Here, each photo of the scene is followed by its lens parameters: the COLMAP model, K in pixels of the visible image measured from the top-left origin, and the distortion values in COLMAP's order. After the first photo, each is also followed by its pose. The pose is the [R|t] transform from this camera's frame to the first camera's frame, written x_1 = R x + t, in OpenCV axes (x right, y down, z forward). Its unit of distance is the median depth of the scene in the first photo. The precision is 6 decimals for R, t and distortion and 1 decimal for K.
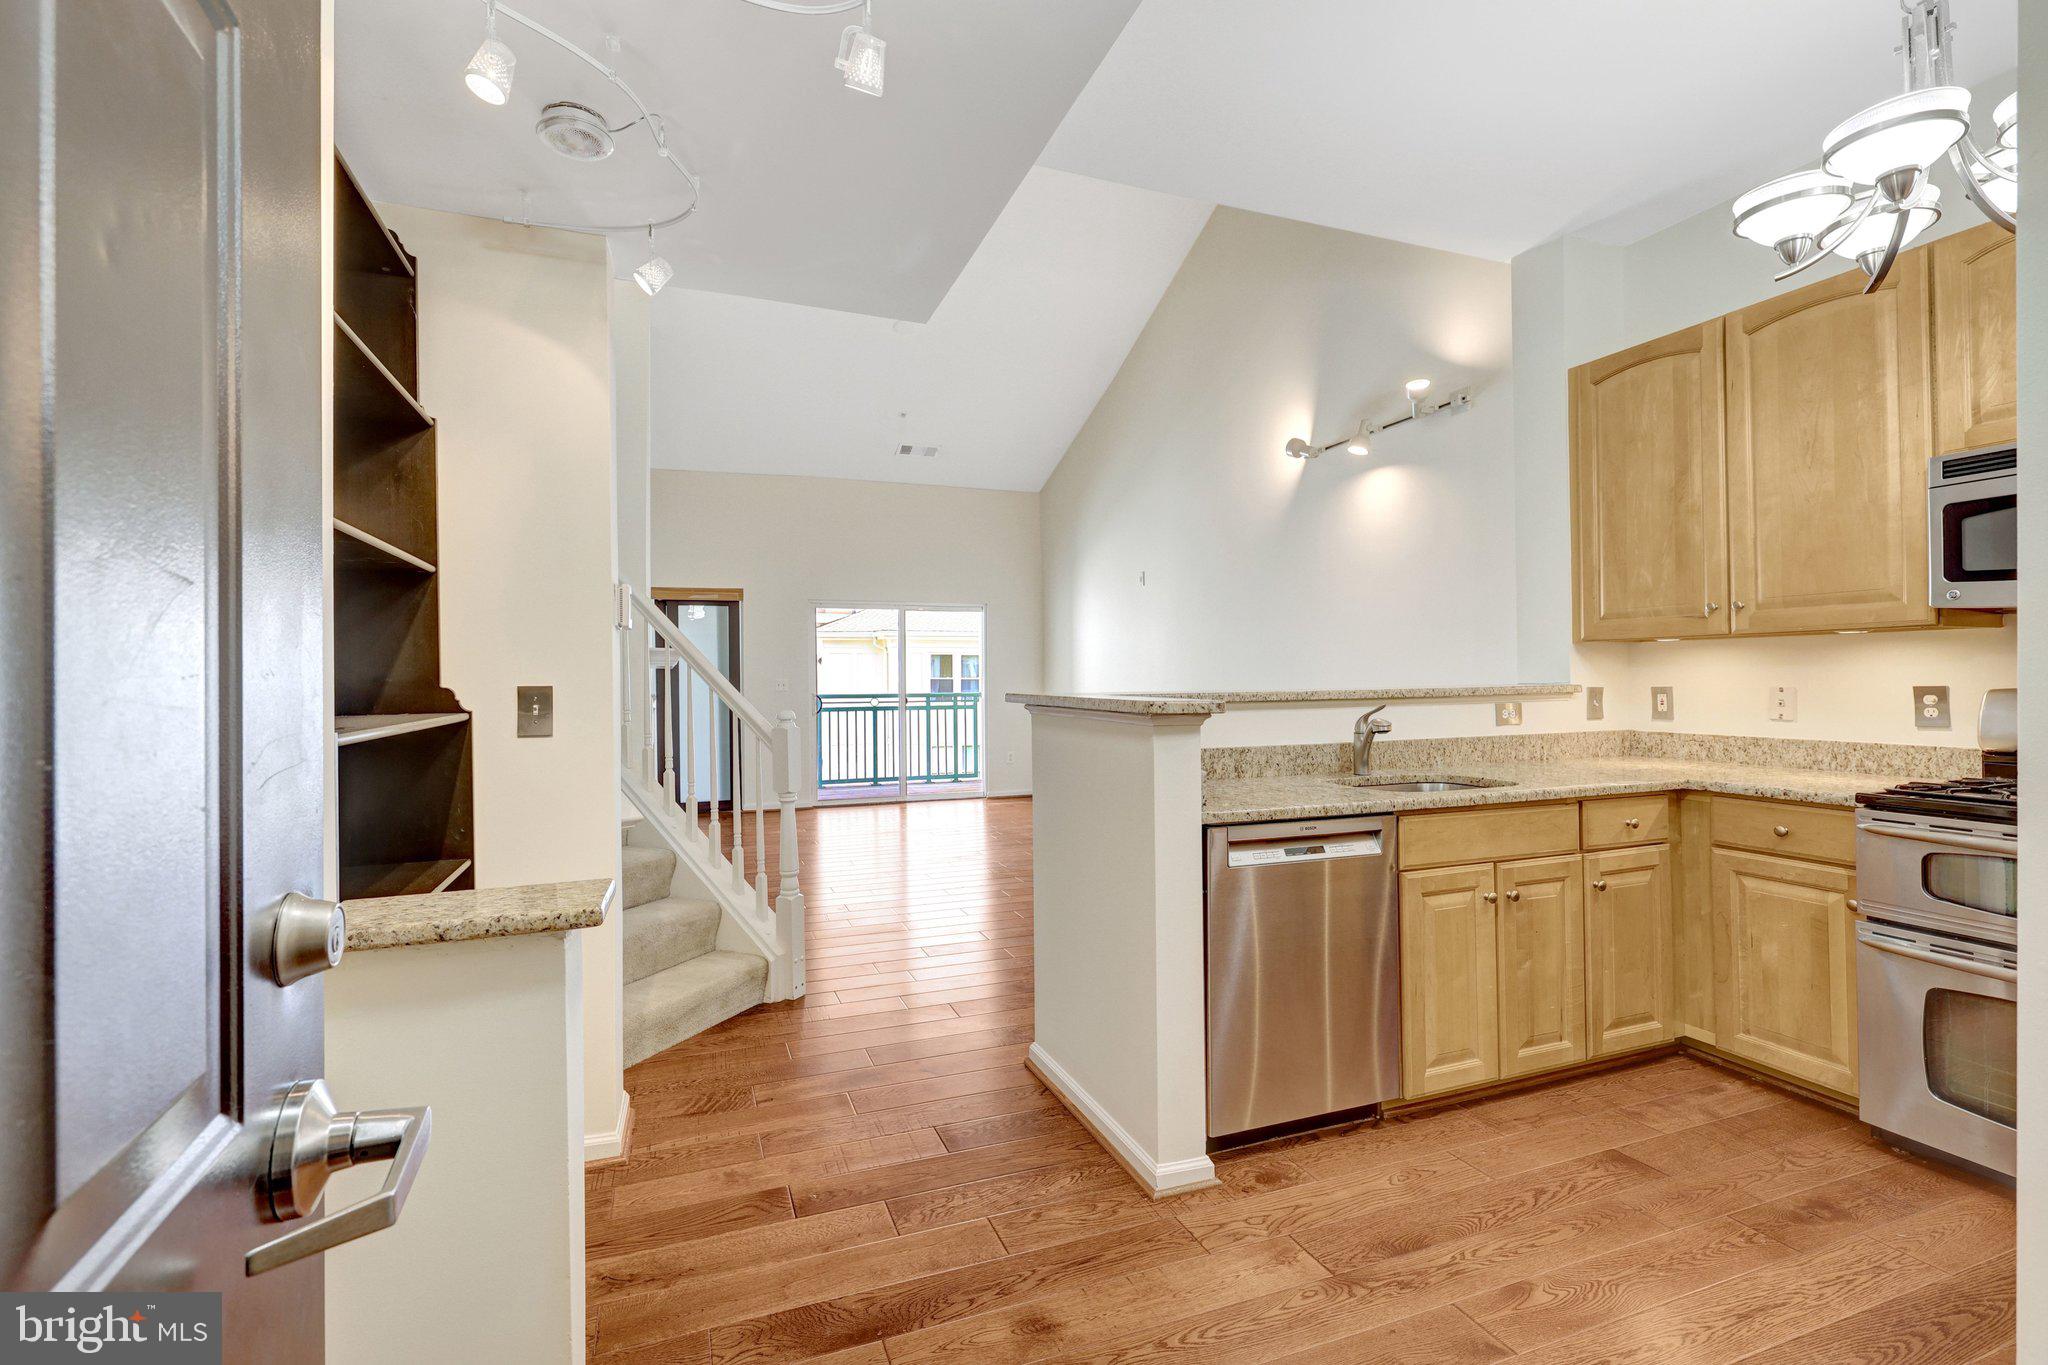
lens RADIAL K [[928.5, 0, 1020.9], [0, 928.5, 664.0], [0, 0, 1]] dist [0.002409, 0.000770]
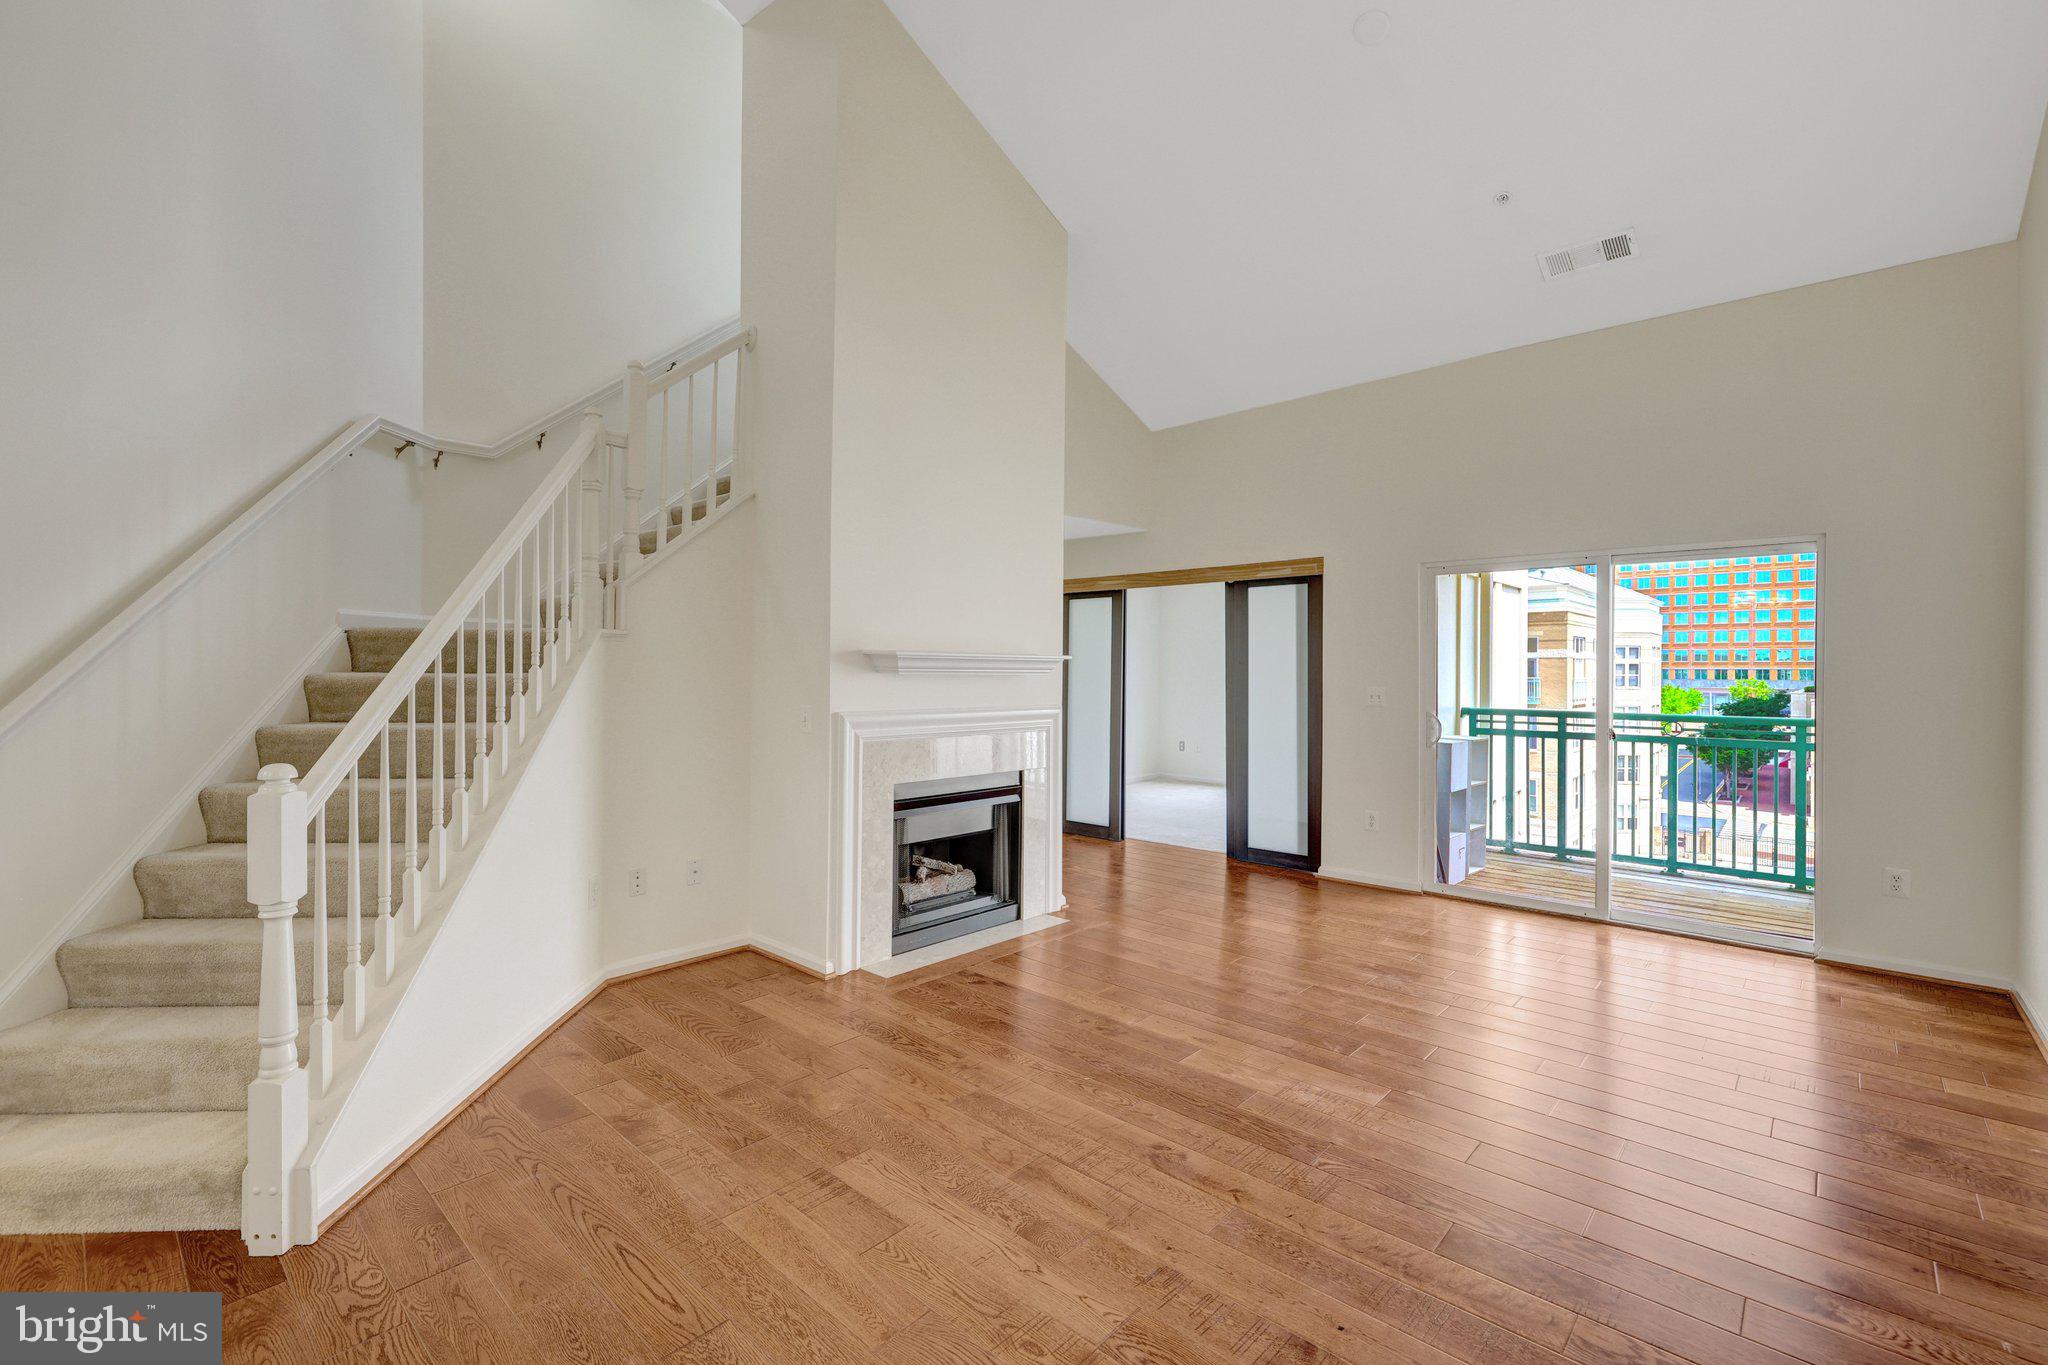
lens RADIAL K [[883.4, 0, 1016.7], [0, 883.4, 665.4], [0, 0, 1]] dist [0.000193, 0.002037]
pose [[0.436005, 0.006929, -0.899917, 0.551482], [0.005273, 0.999934, 0.010254, -0.020507], [0.899929, -0.009216, 0.435940, 1.387432]]
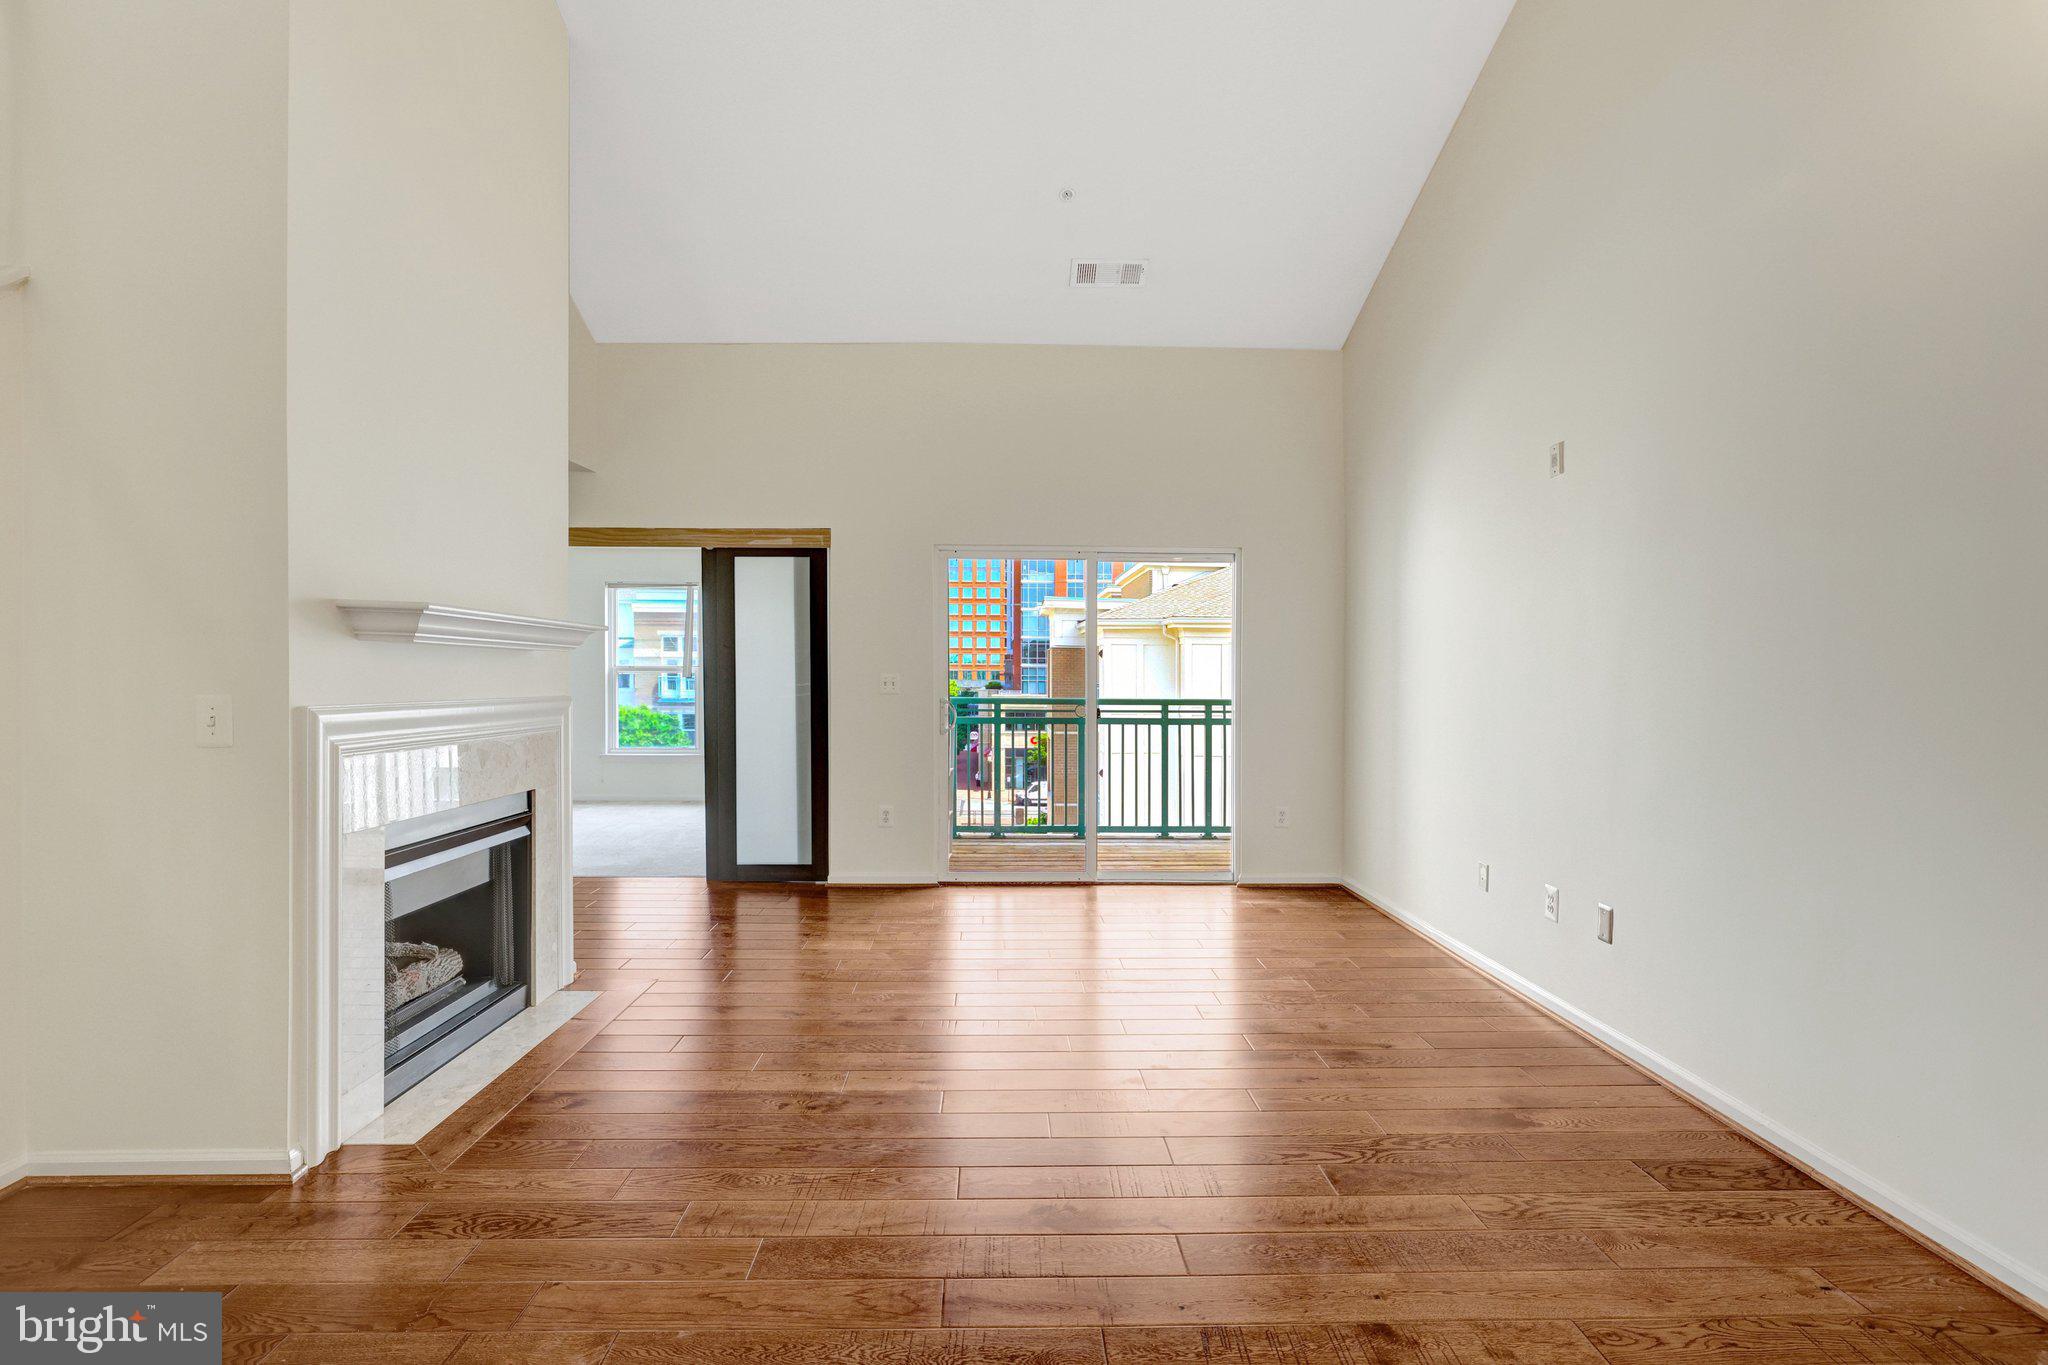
lens RADIAL K [[979.0, 0, 1009.6], [0, 979.0, 674.9], [0, 0, 1]] dist [0.000820, 0.000759]
pose [[0.938219, 0.014482, -0.345738, 0.120288], [-0.008835, 0.999801, 0.017905, 0.013216], [0.345929, -0.013744, 0.938160, 1.165358]]
